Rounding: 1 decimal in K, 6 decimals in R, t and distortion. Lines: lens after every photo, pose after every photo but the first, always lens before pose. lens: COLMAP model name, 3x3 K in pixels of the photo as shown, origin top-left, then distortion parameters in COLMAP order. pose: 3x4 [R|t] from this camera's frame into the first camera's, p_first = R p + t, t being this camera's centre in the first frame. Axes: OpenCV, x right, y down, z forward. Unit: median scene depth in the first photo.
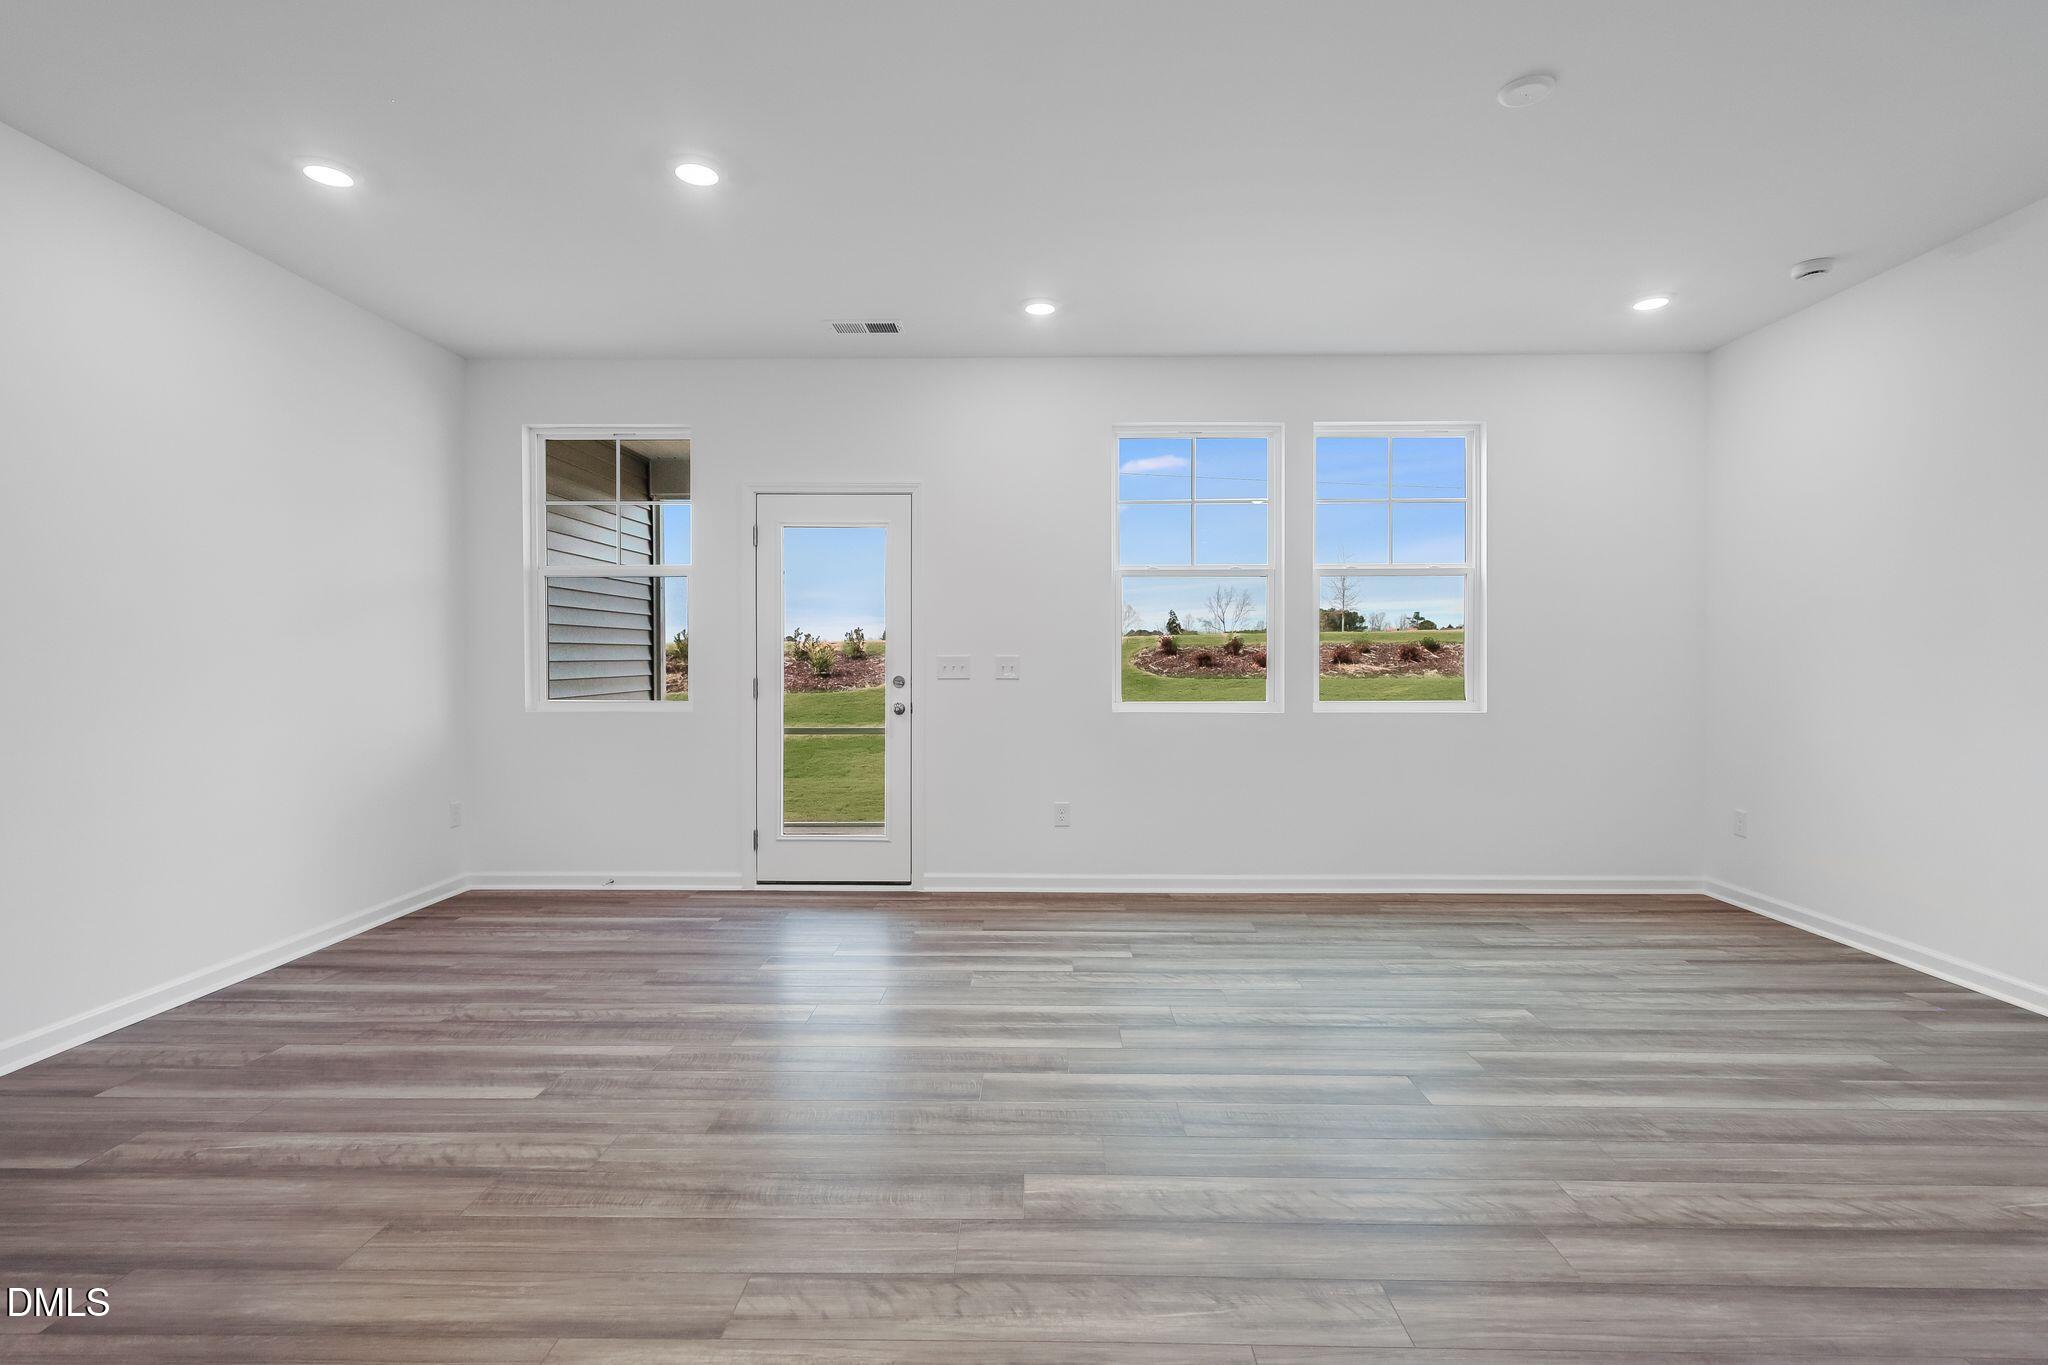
lens RADIAL K [[938.3, 0, 1031.8], [0, 938.3, 671.7], [0, 0, 1]] dist [0.004766, -0.001884]
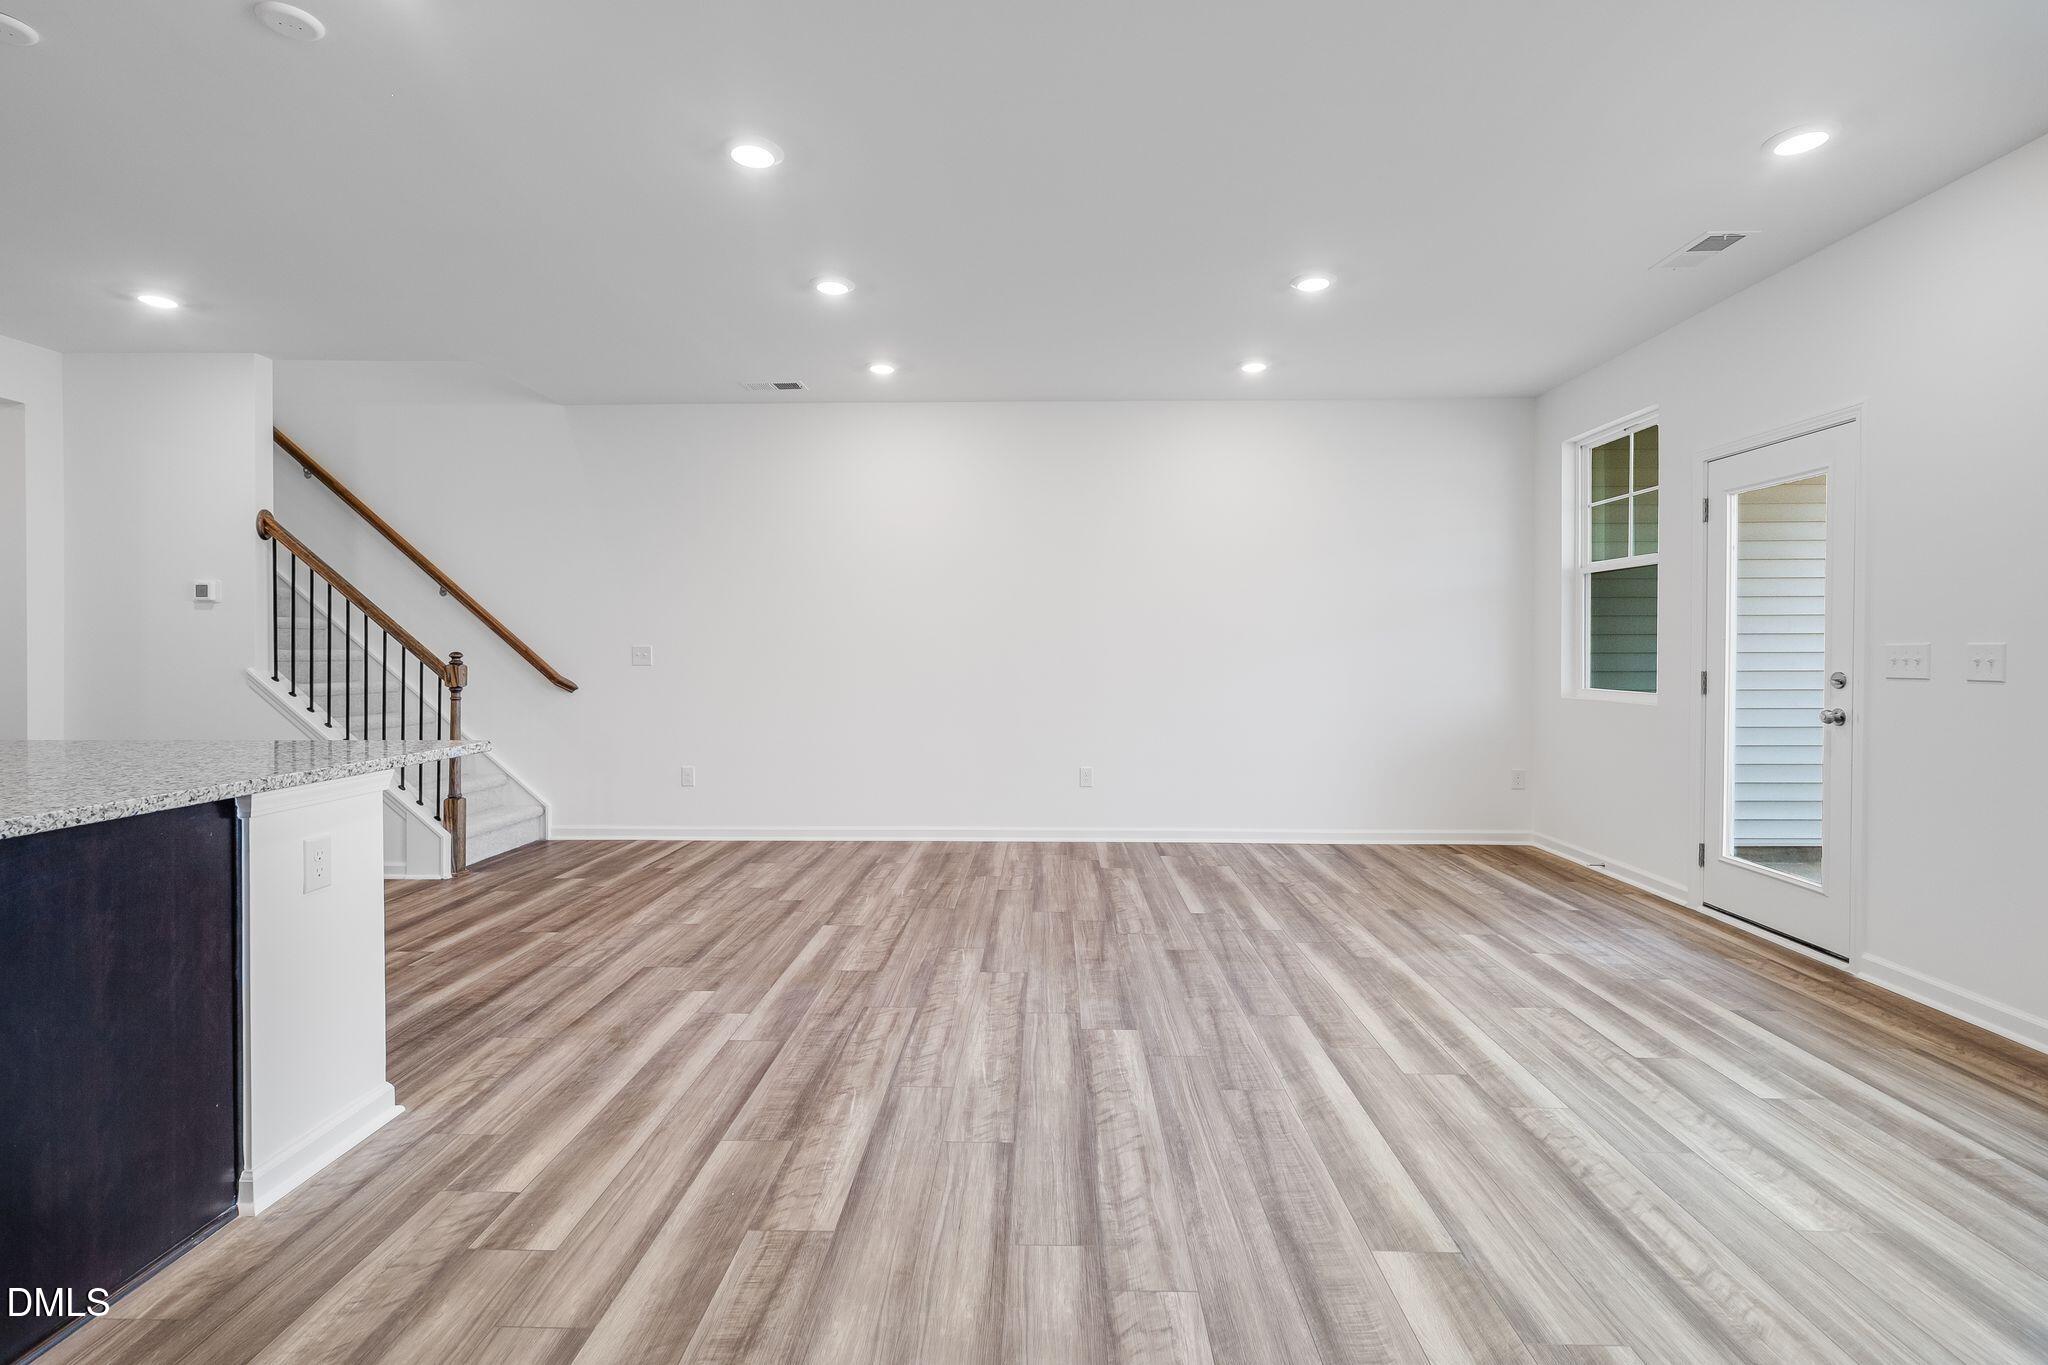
lens RADIAL K [[938.3, 0, 1030.3], [0, 938.3, 661.2], [0, 0, 1]] dist [0.004766, -0.001884]
pose [[0.001914, 0.010141, -0.999947, 0.936786], [-0.012965, 0.999865, 0.010116, -0.005574], [0.999914, 0.012945, 0.002045, 0.583652]]
